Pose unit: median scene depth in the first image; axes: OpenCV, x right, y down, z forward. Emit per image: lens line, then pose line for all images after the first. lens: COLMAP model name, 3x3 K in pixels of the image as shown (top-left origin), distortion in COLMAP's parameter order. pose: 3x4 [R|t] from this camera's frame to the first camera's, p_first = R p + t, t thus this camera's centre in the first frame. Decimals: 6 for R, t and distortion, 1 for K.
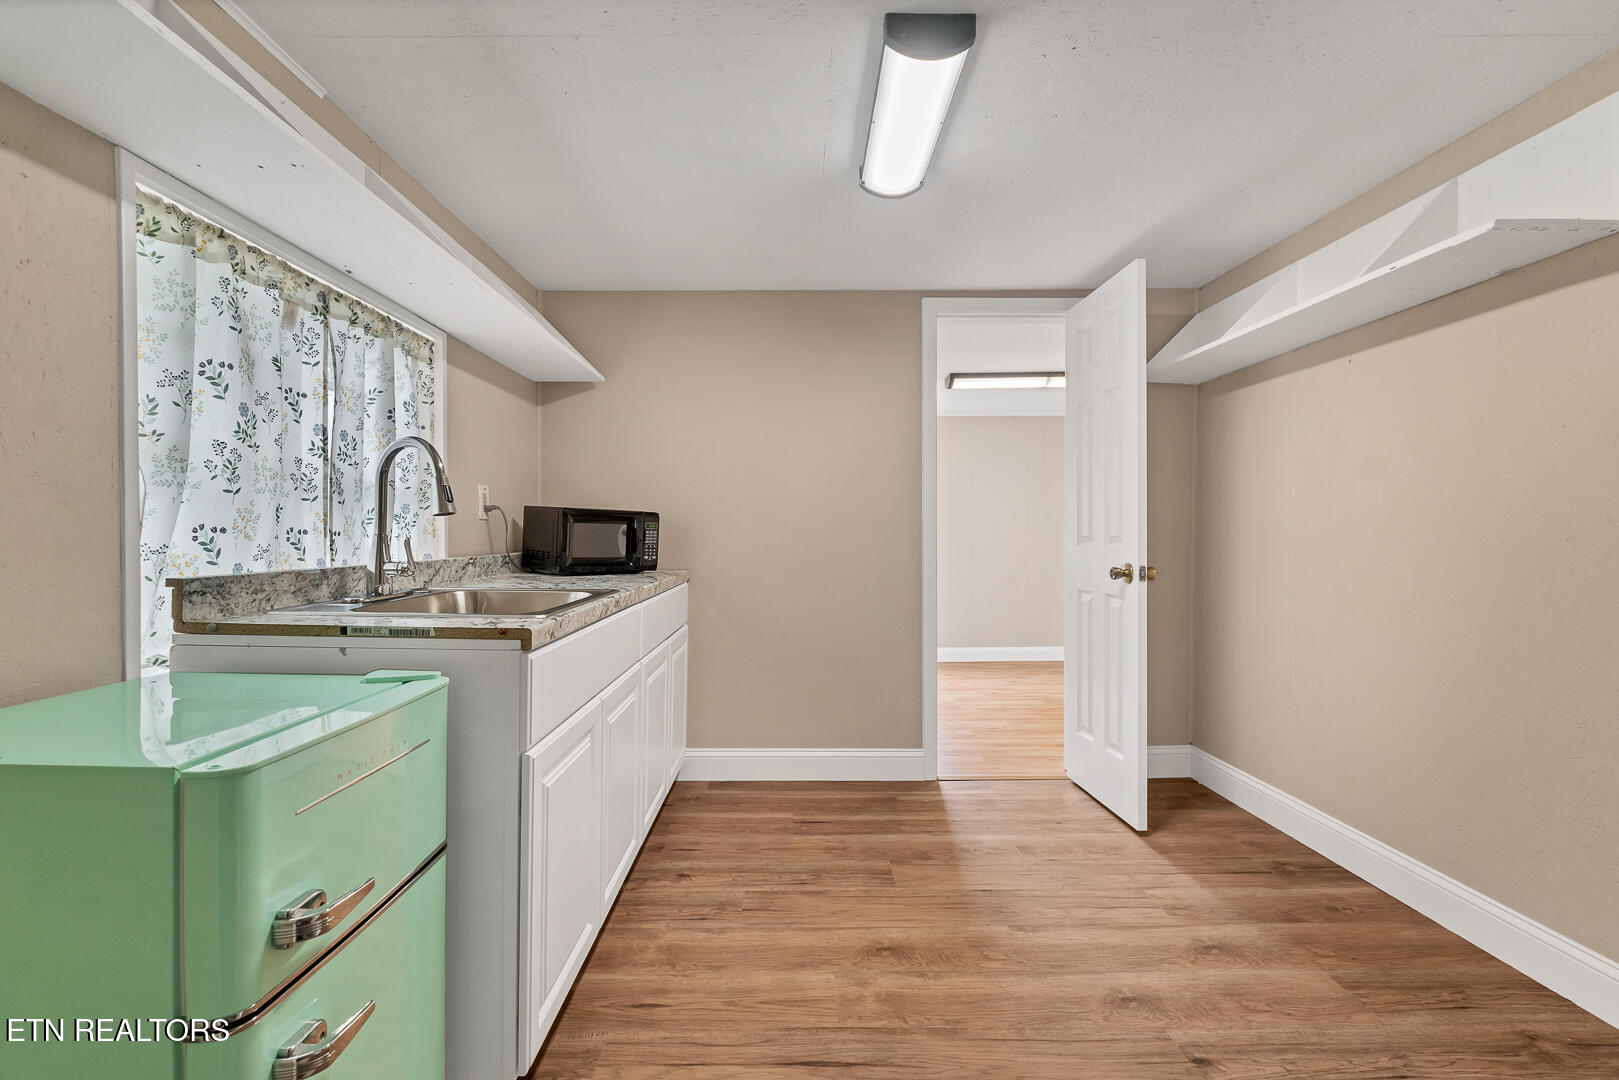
lens RADIAL K [[708.6, 0, 824.8], [0, 708.6, 536.1], [0, 0, 1]] dist [-0.008439, -0.001815]
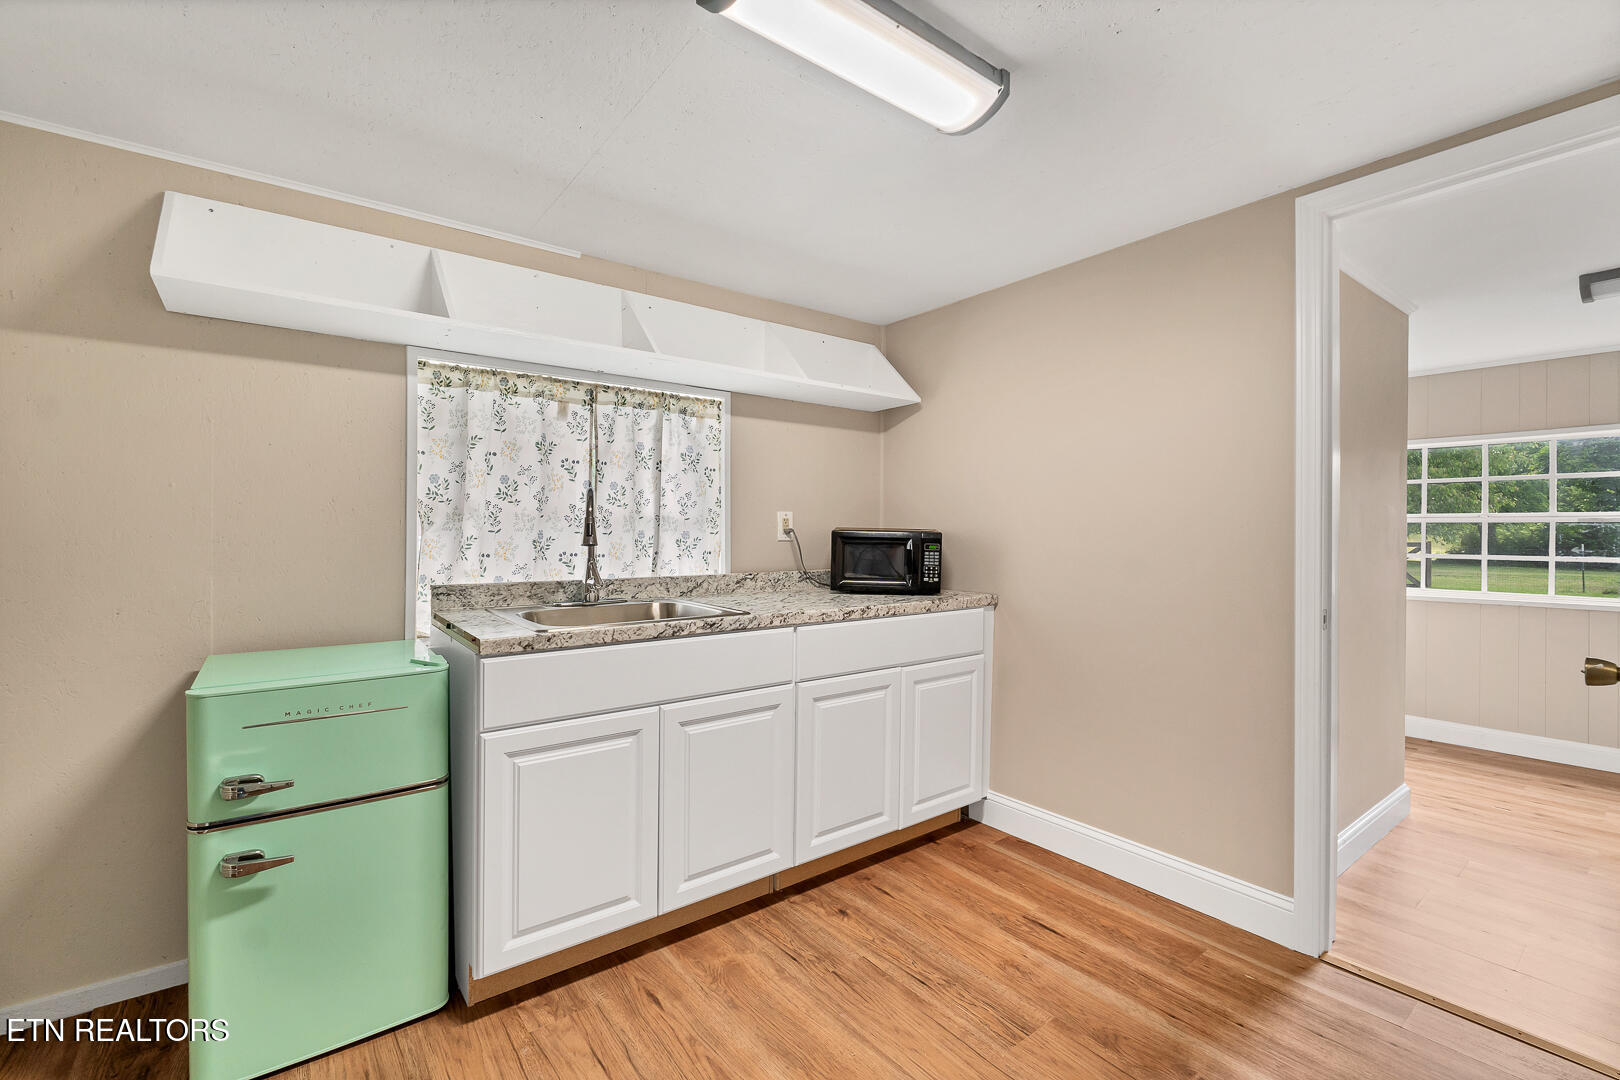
lens RADIAL K [[709.0, 0, 838.6], [0, 709.0, 529.1], [0, 0, 1]] dist [-0.008439, -0.001815]
pose [[0.603451, -0.003225, -0.797394, 0.742681], [-0.006453, 0.999939, -0.008927, -0.048312], [0.797374, 0.010533, 0.603393, 0.526172]]
